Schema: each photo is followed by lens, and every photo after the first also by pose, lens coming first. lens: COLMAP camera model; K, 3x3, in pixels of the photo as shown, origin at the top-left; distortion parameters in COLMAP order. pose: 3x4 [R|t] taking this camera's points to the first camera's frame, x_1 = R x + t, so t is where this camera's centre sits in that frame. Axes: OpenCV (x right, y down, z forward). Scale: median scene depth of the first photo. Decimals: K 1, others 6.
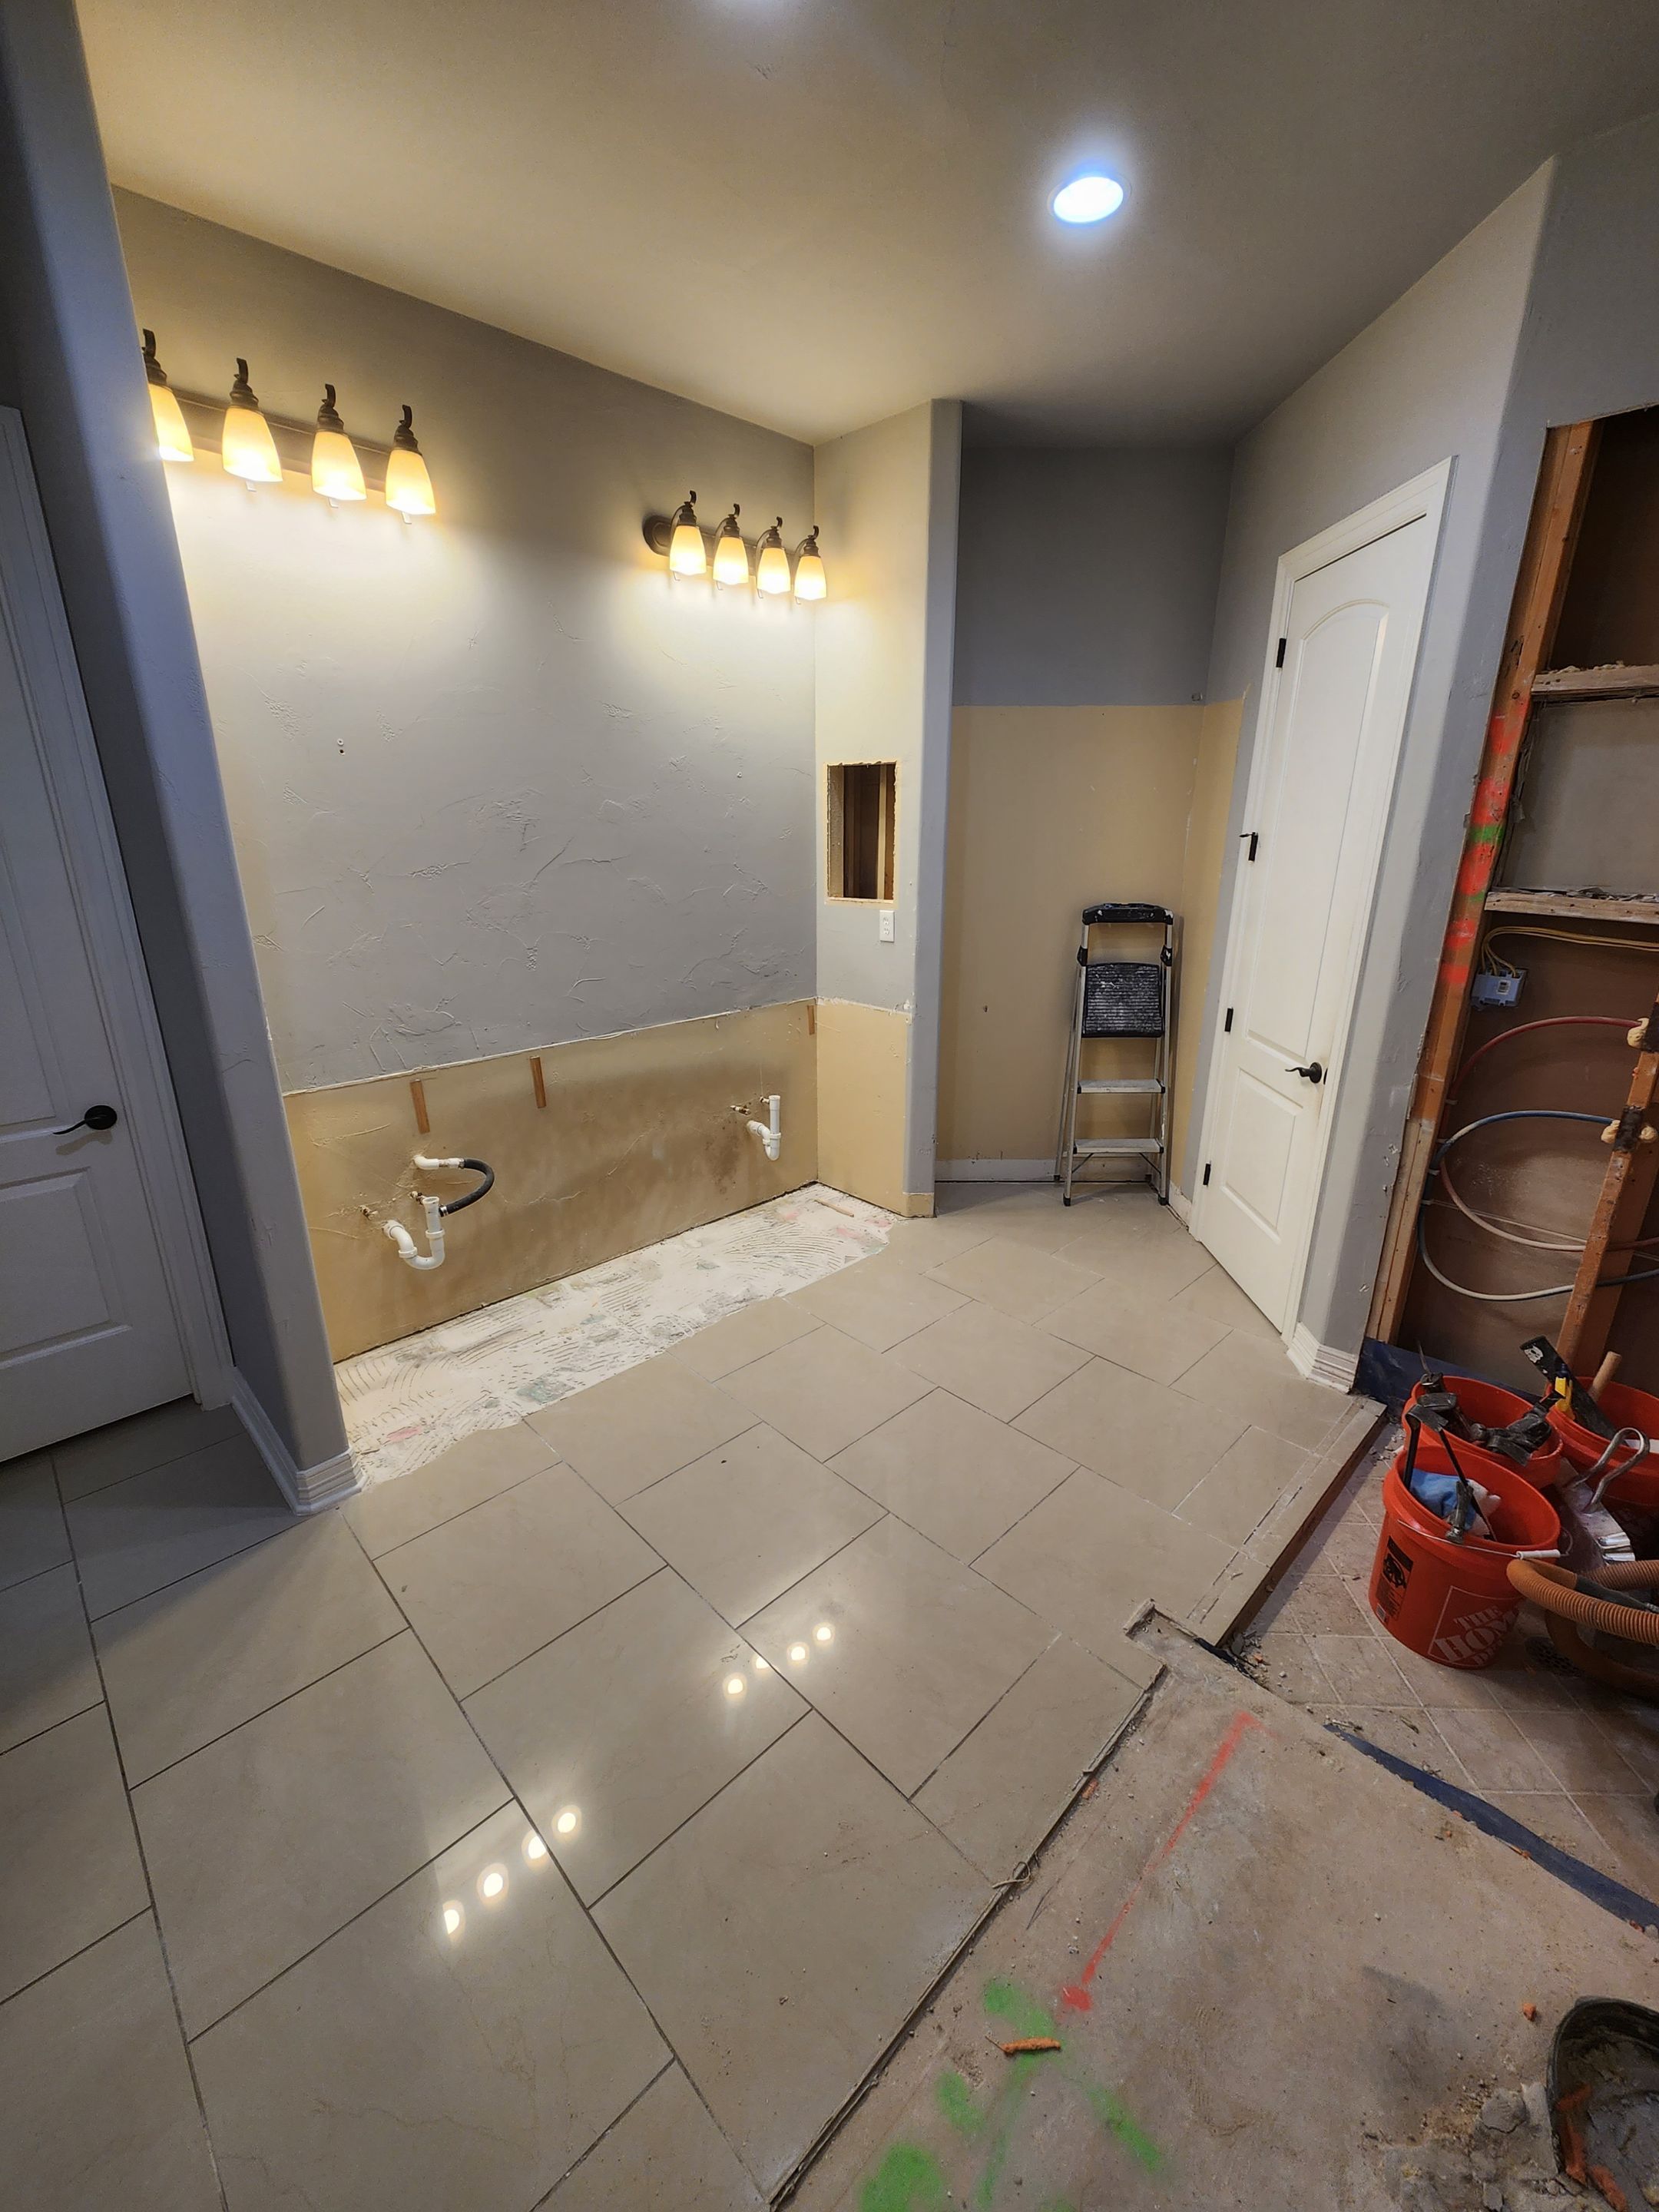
lens RADIAL K [[903.0, 0, 829.5], [0, 903.0, 1098.1], [0, 0, 1]] dist [0.004683, -0.003178]
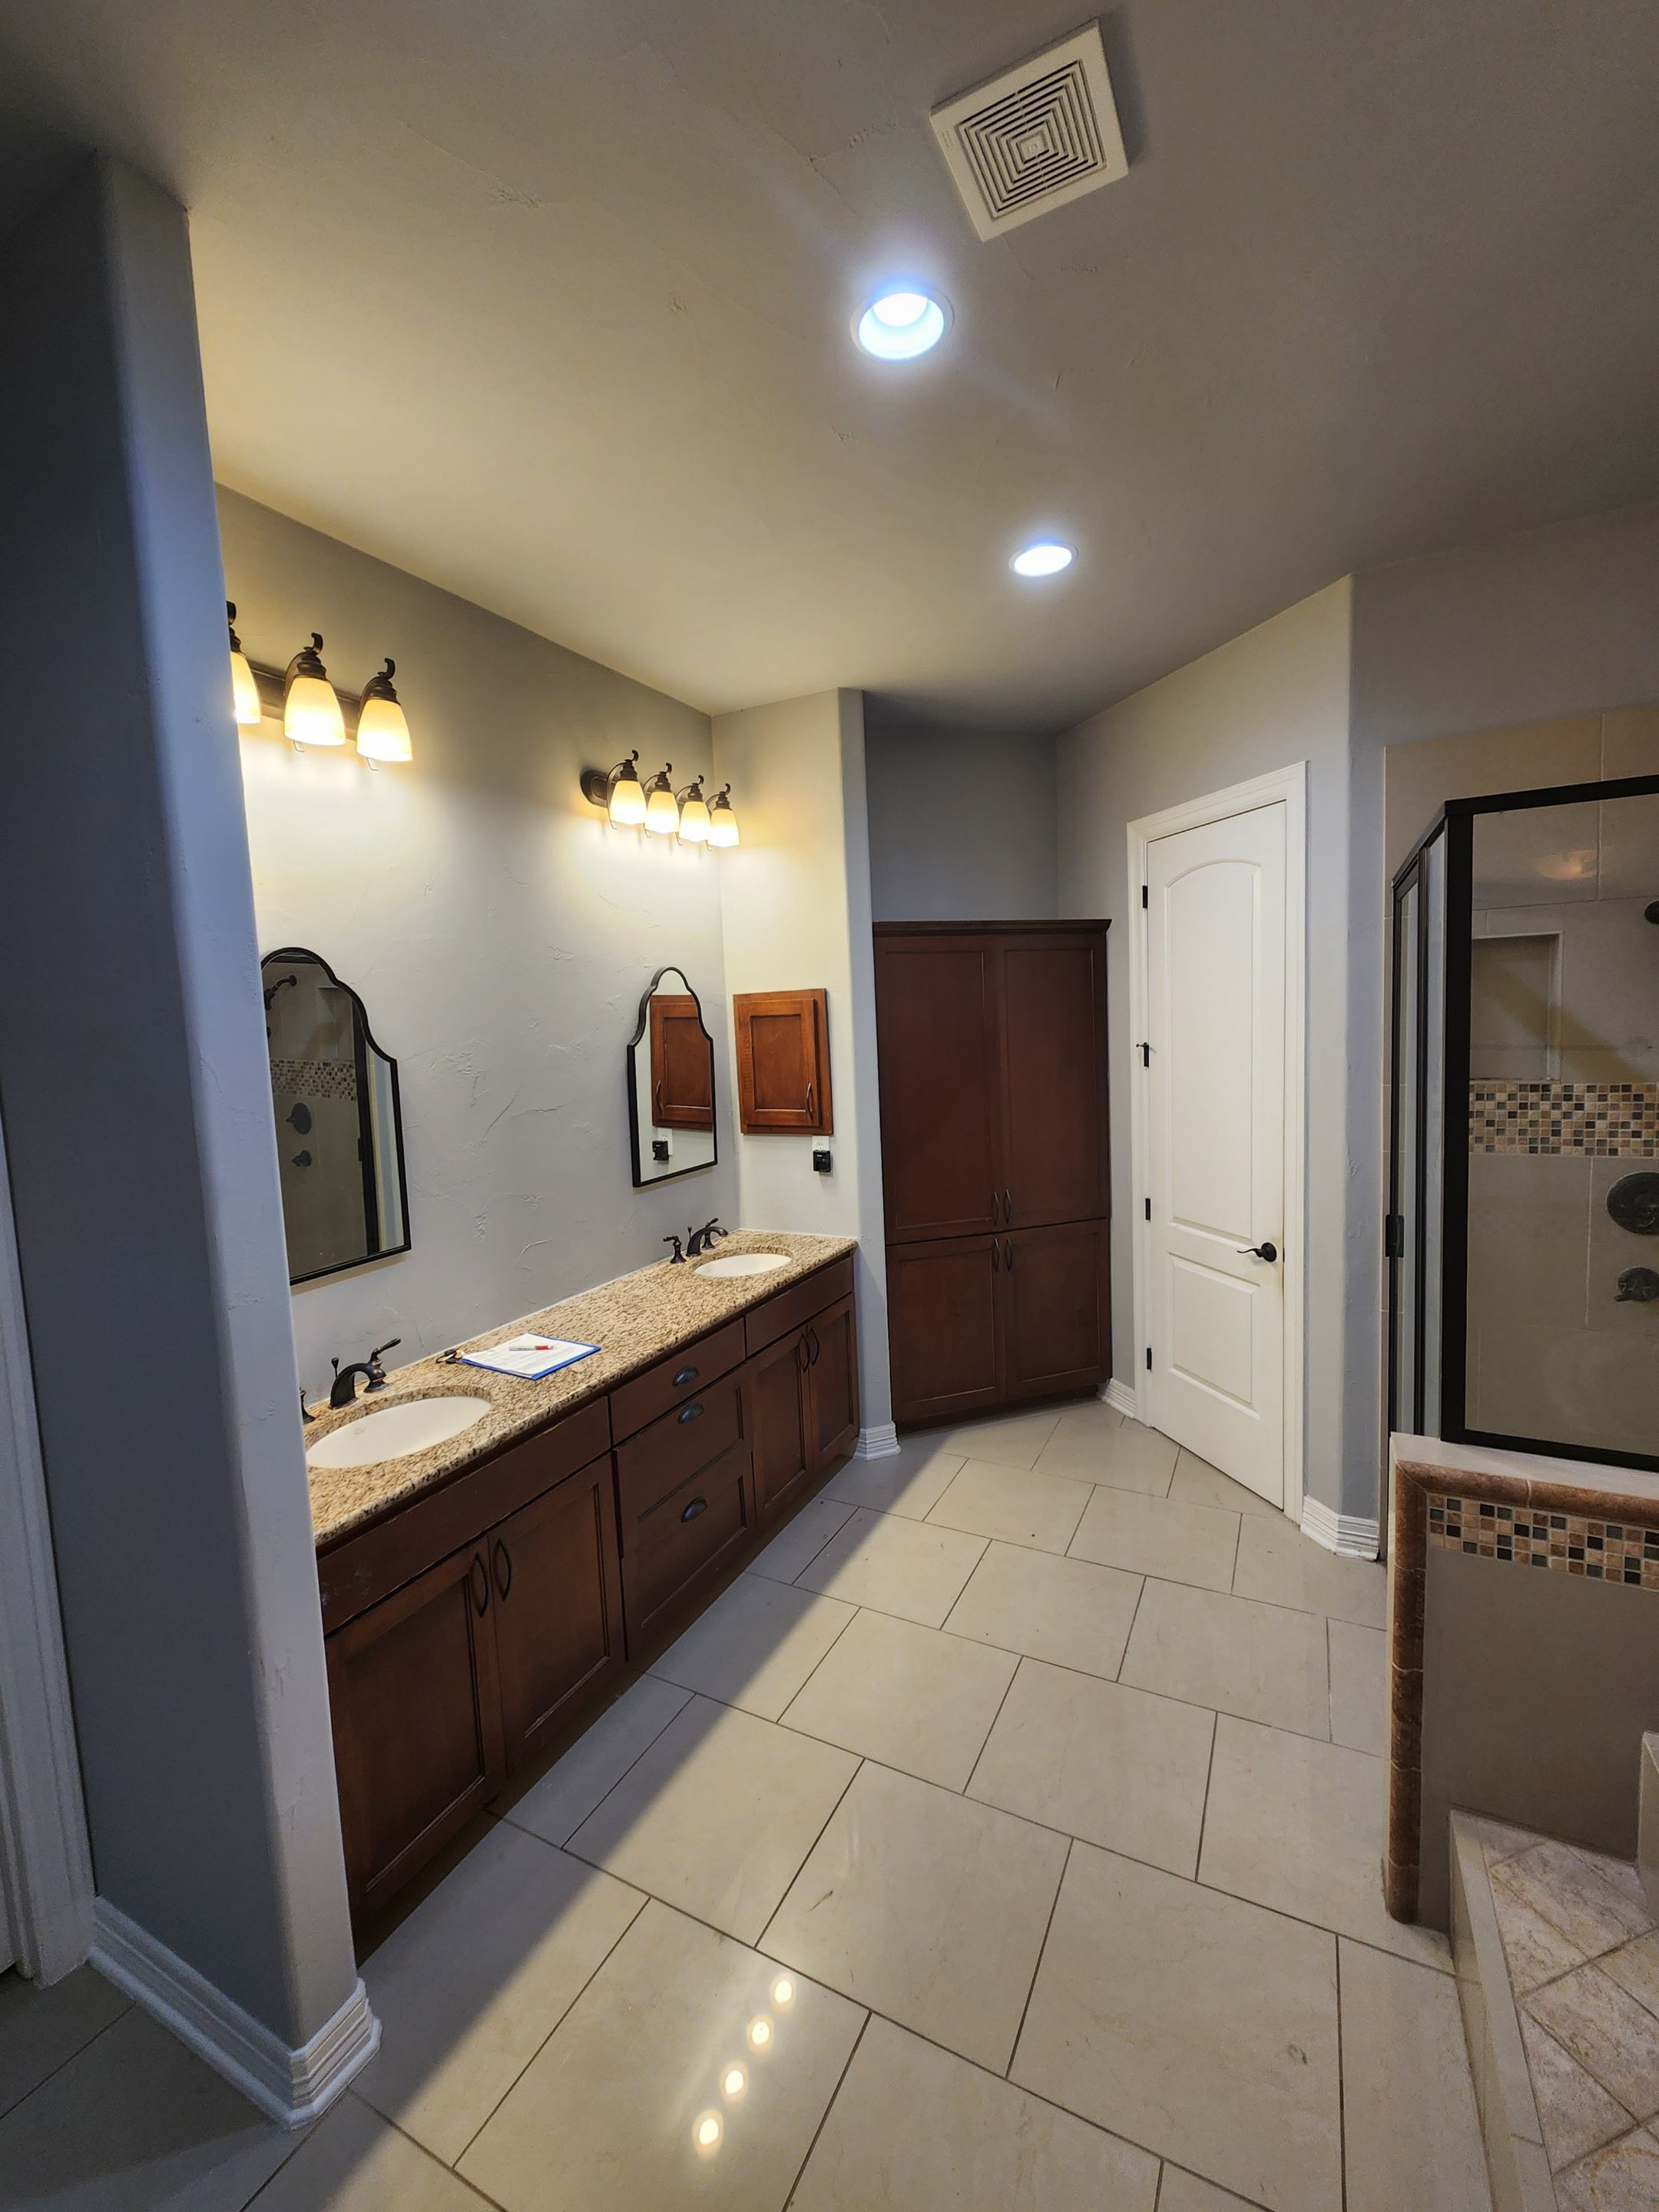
lens RADIAL K [[903.0, 0, 829.6], [0, 903.0, 1095.3], [0, 0, 1]] dist [0.004683, -0.003178]
pose [[0.948824, -0.068571, 0.308270, -0.301474], [0.134603, 0.970846, -0.198343, -0.068850], [-0.285682, 0.229686, 0.930392, 0.088695]]
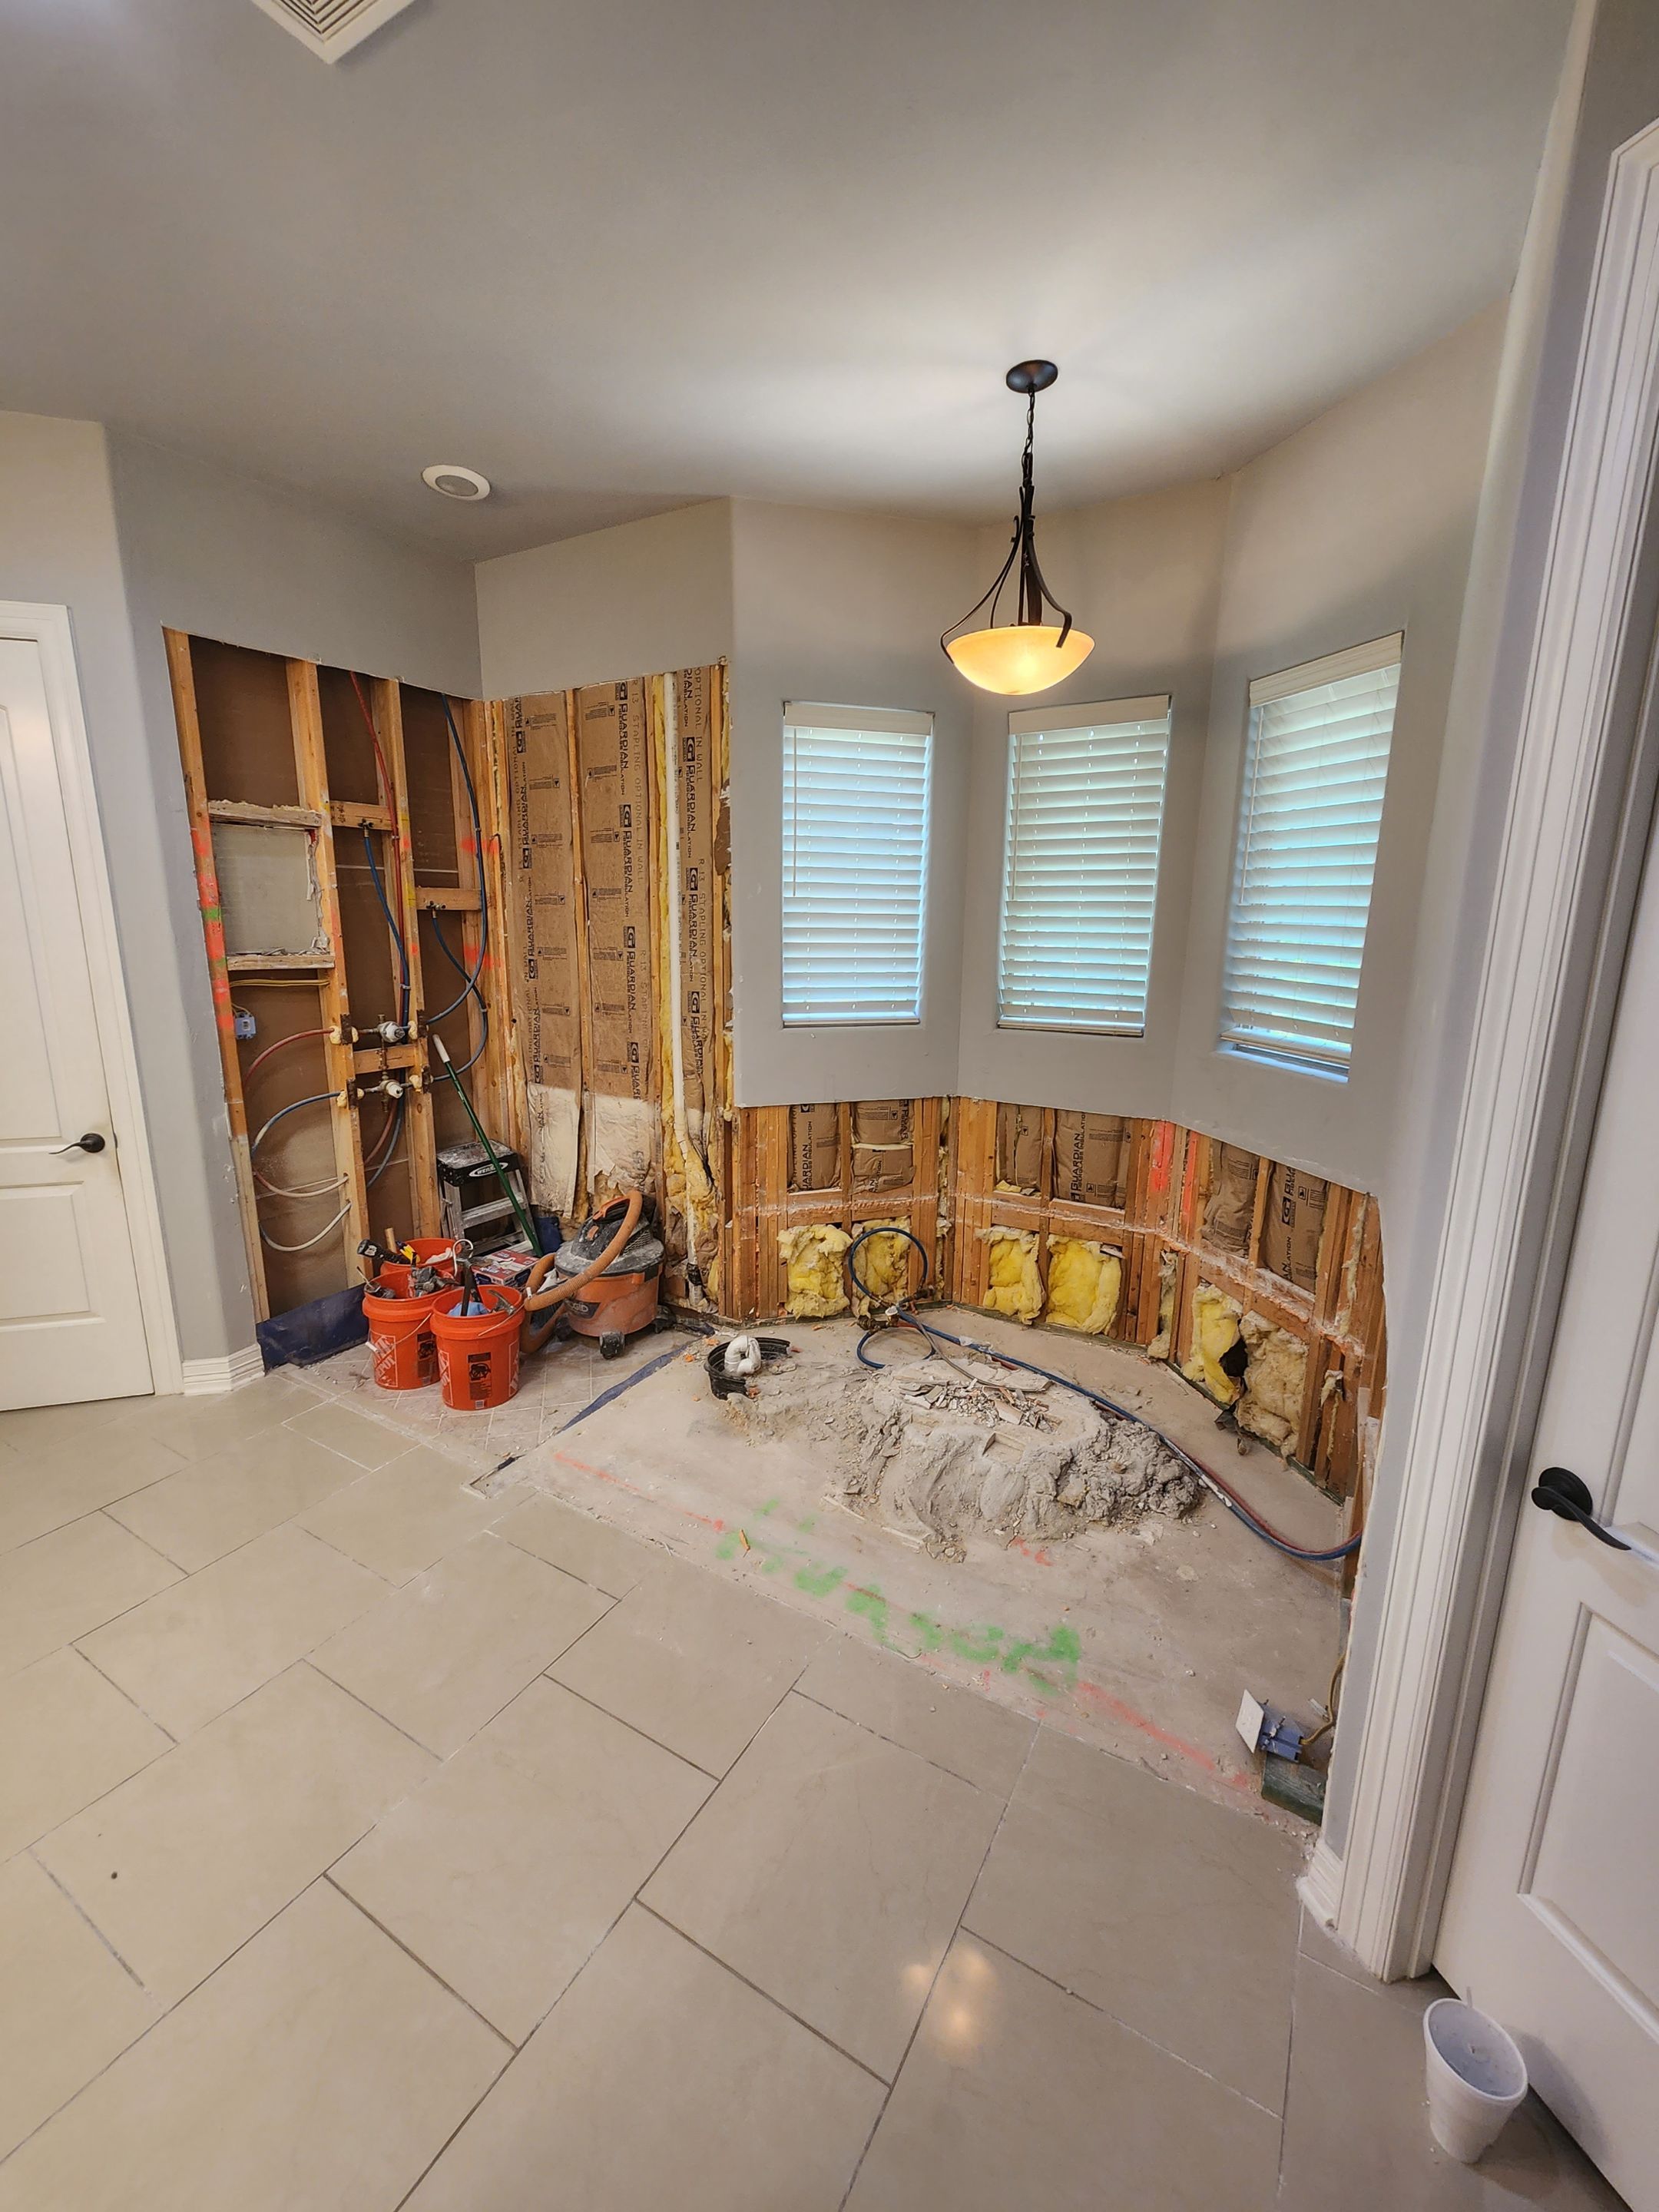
lens RADIAL K [[903.0, 0, 828.9], [0, 903.0, 1100.4], [0, 0, 1]] dist [0.004683, -0.003178]
pose [[-0.265206, -0.203025, 0.942575, -0.662720], [0.277765, 0.920049, 0.276326, -0.127206], [-0.923316, 0.335097, -0.187609, 0.409469]]
